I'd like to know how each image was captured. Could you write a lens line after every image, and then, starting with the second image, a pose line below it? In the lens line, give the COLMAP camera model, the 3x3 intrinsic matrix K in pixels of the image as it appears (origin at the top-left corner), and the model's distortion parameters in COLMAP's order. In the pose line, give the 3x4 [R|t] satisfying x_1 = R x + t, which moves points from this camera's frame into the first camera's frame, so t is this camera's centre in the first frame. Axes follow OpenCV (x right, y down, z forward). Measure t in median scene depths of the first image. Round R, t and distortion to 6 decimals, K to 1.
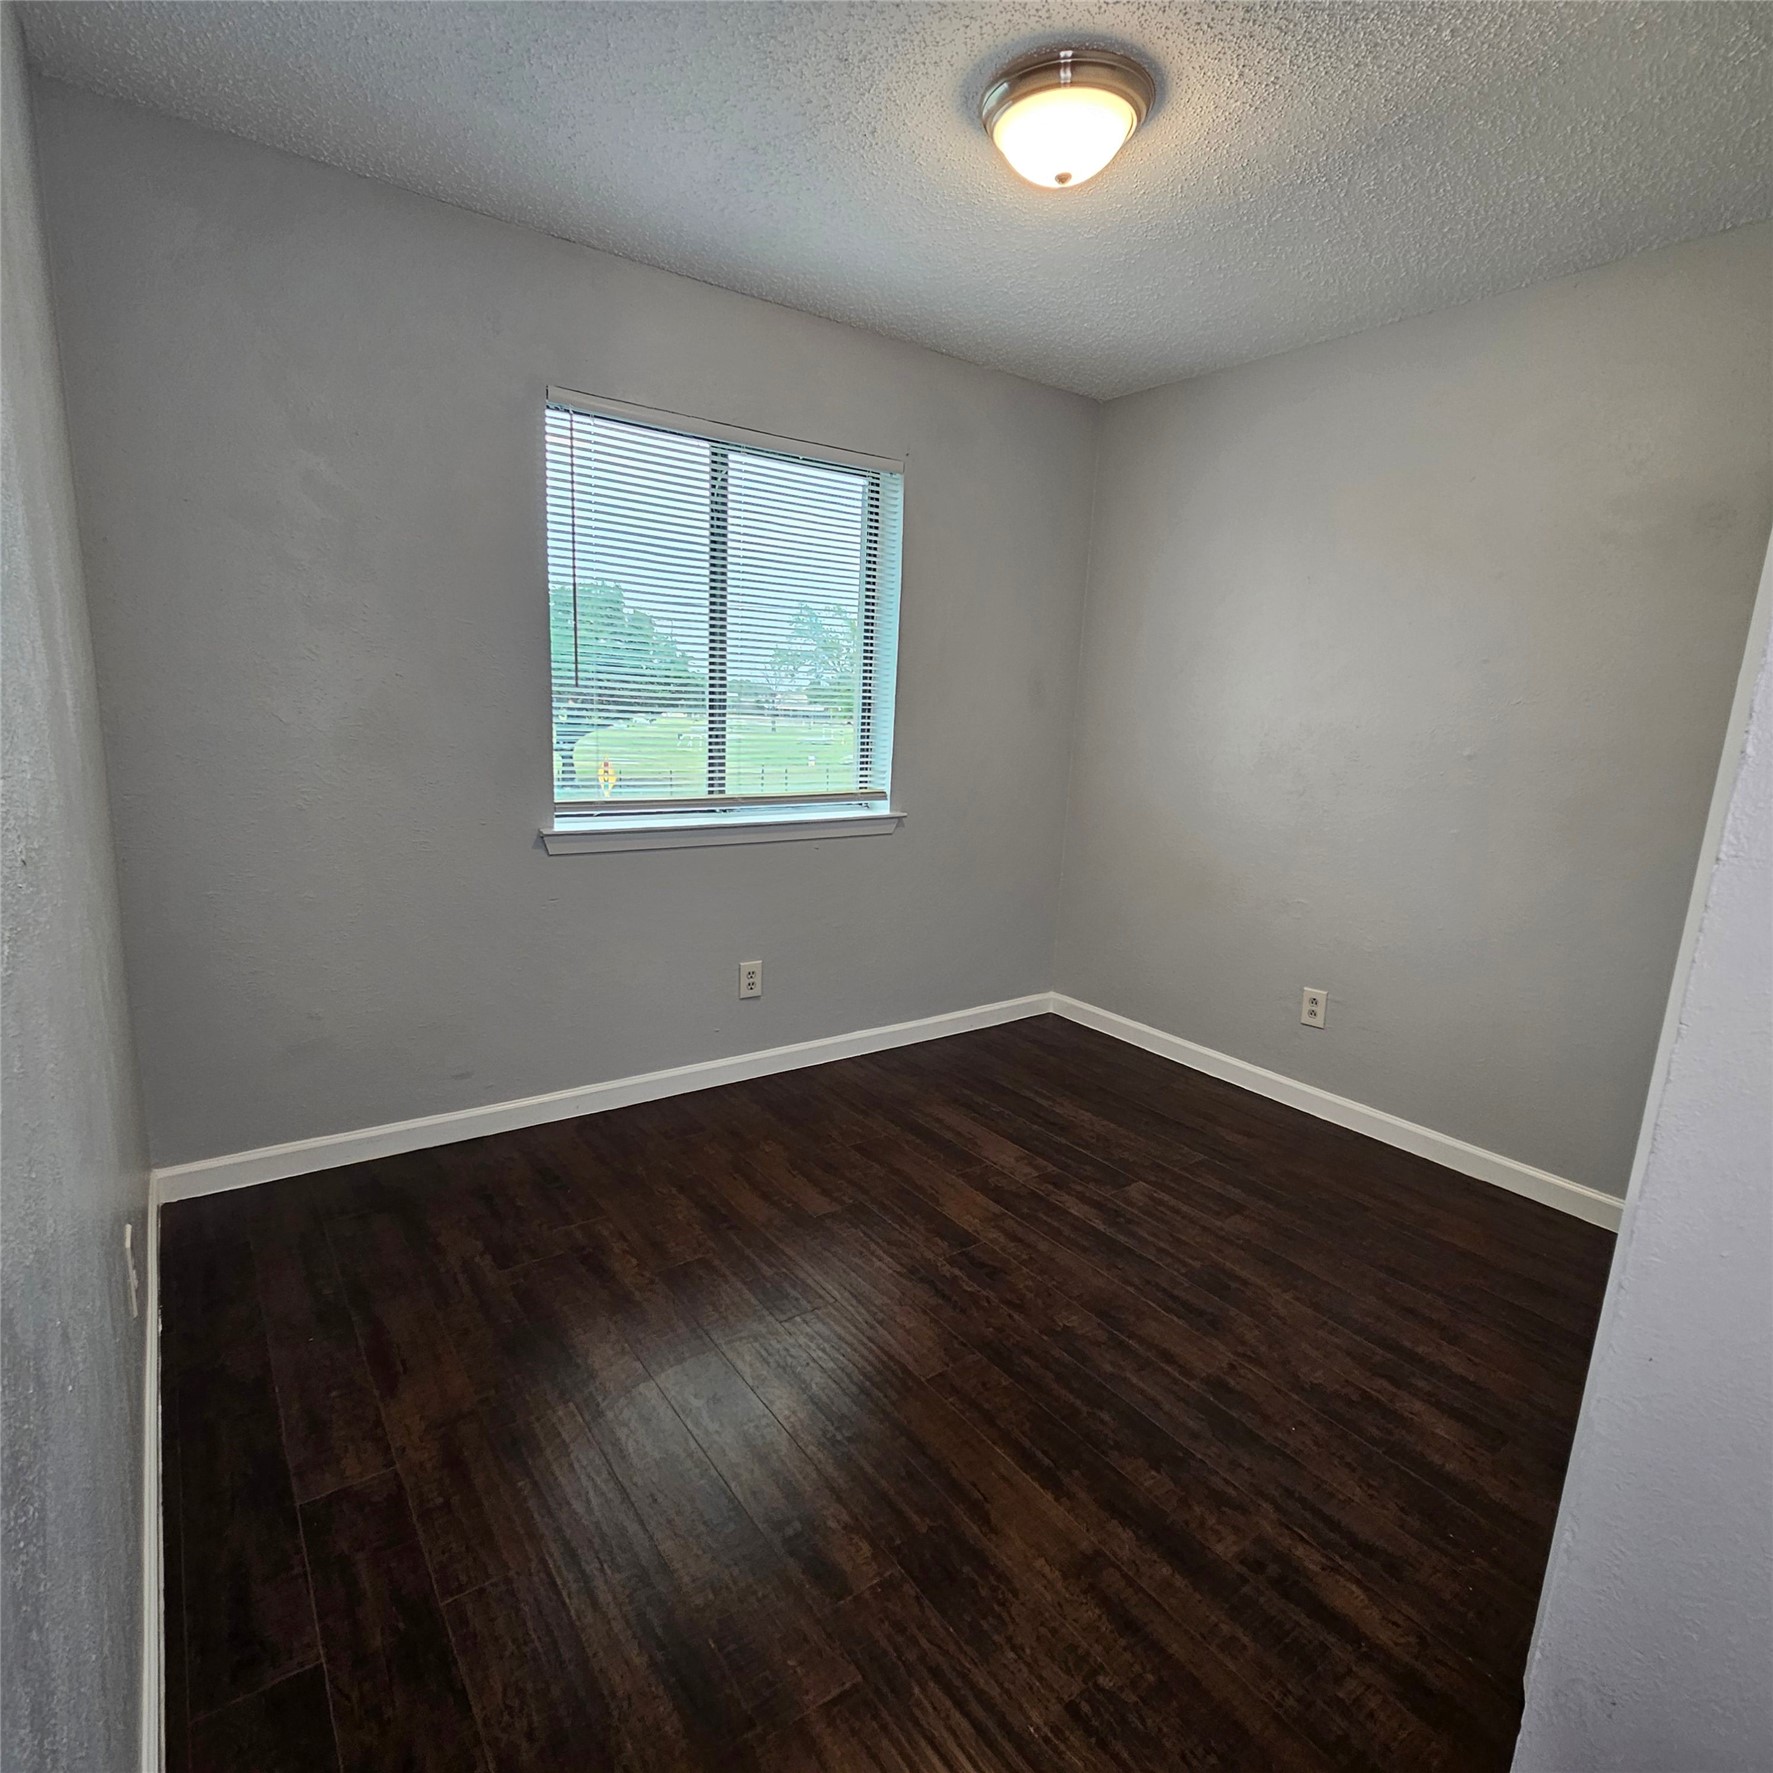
lens RADIAL K [[965.5, 0, 880.4], [0, 965.5, 894.3], [0, 0, 1]] dist [0.002057, -0.000629]
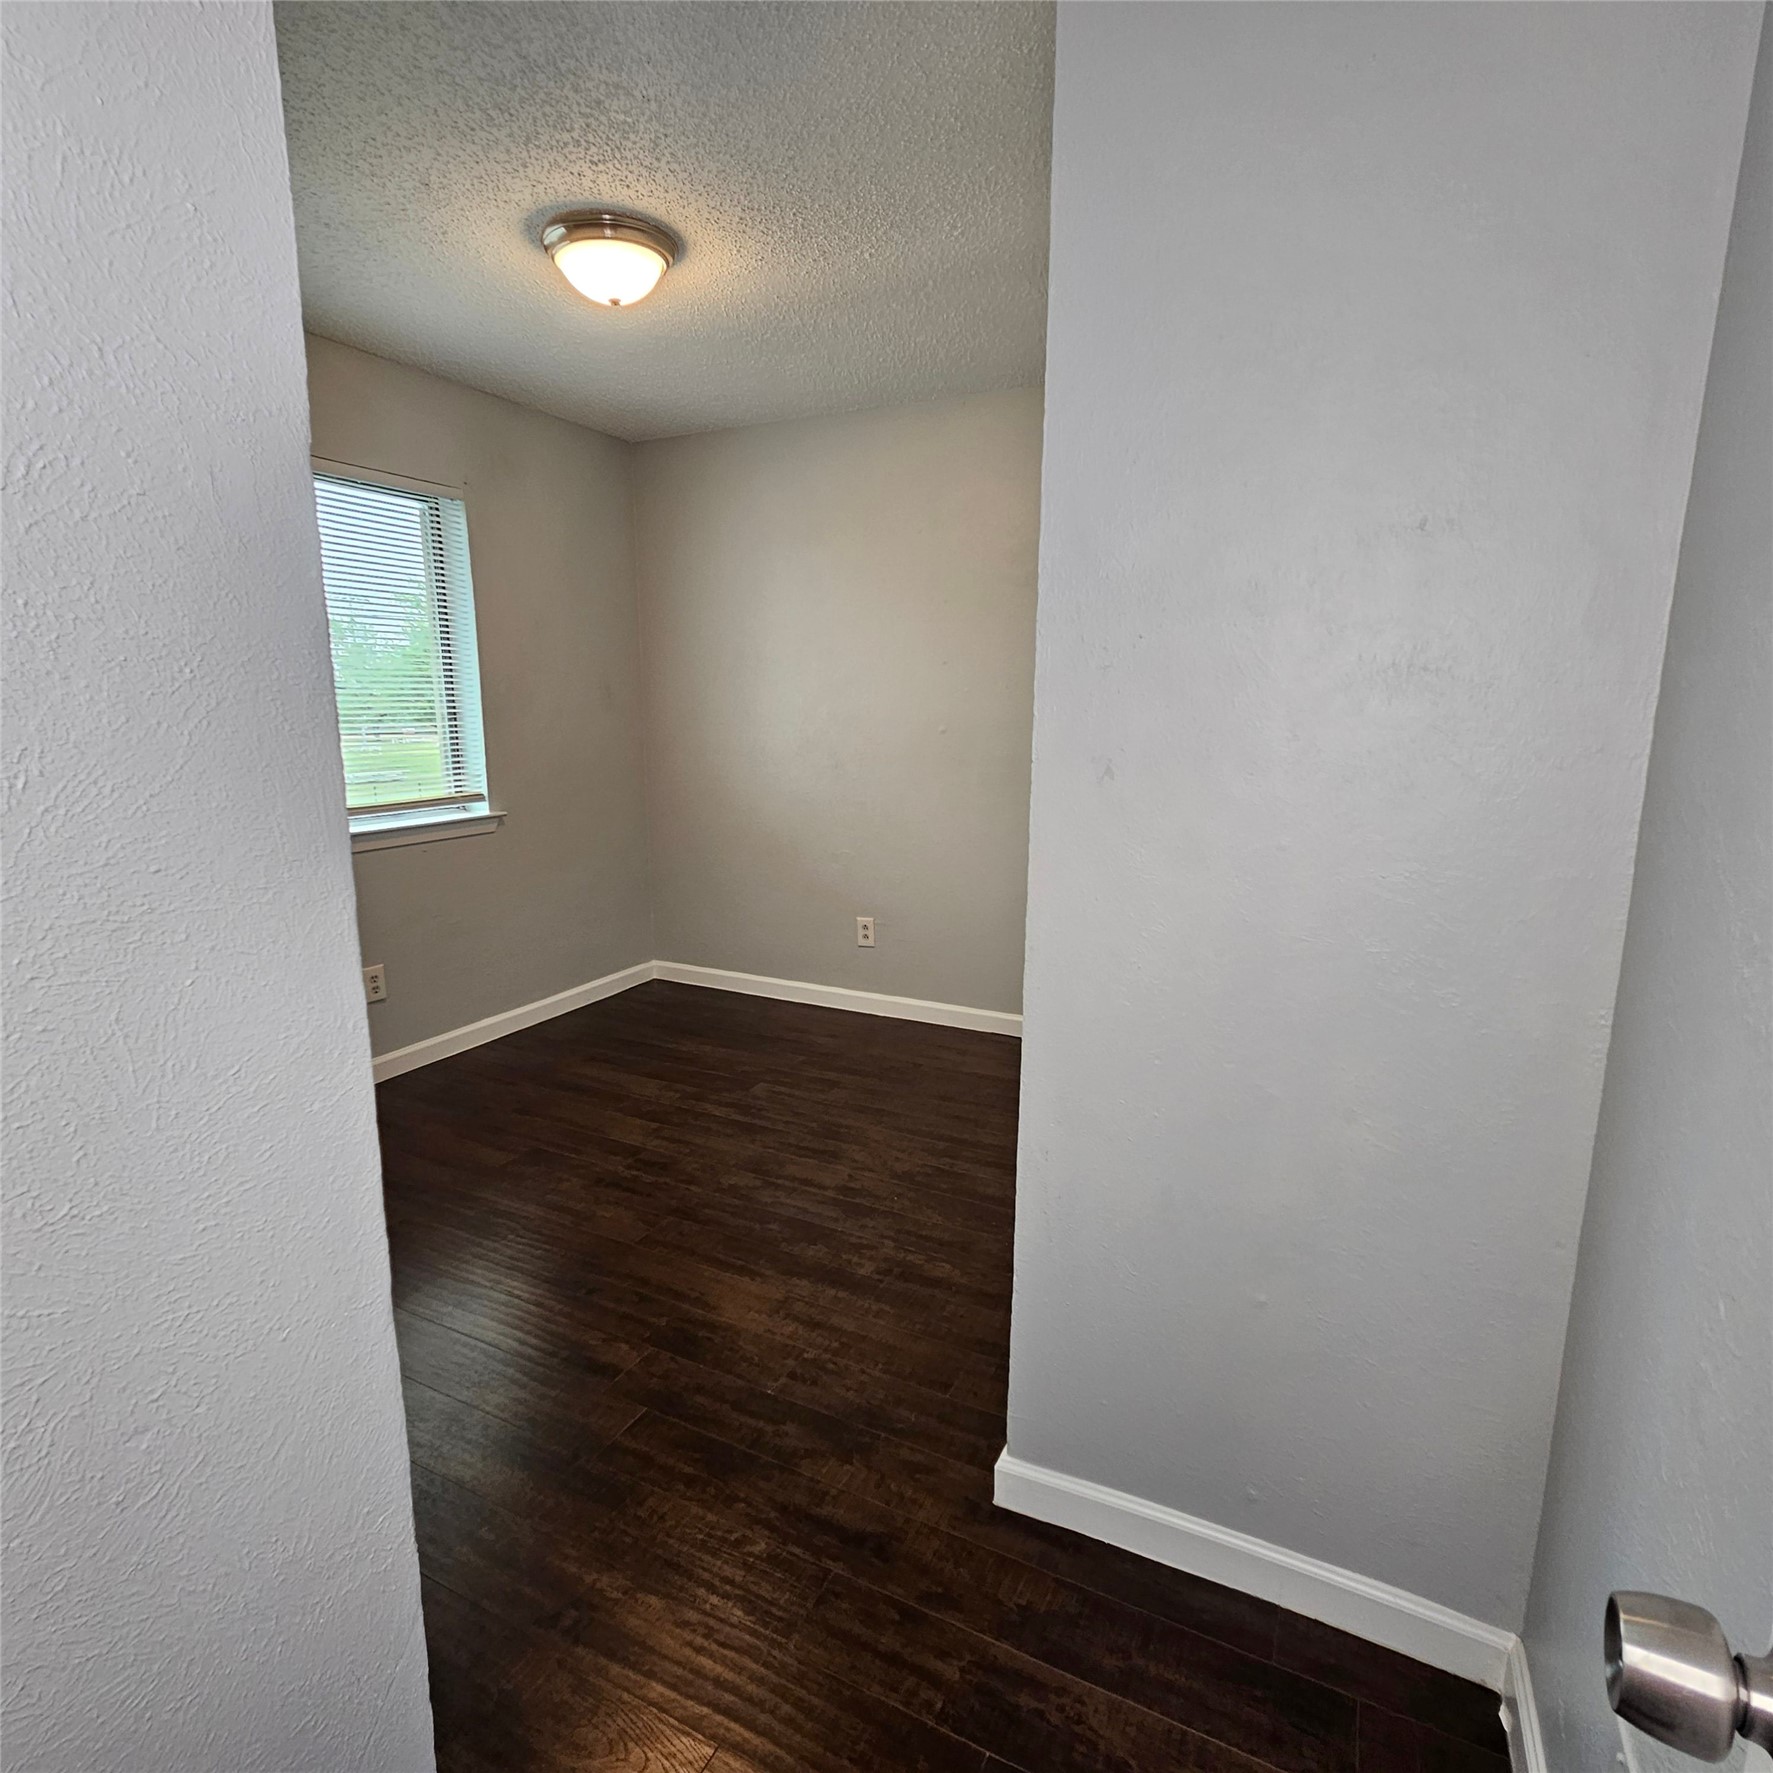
lens RADIAL K [[965.5, 0, 892.3], [0, 965.5, 889.4], [0, 0, 1]] dist [0.002057, -0.000629]
pose [[0.882789, -0.126705, 0.452359, -0.142272], [0.128903, 0.991313, 0.026109, 0.046552], [-0.451738, 0.035262, 0.891454, -0.249164]]
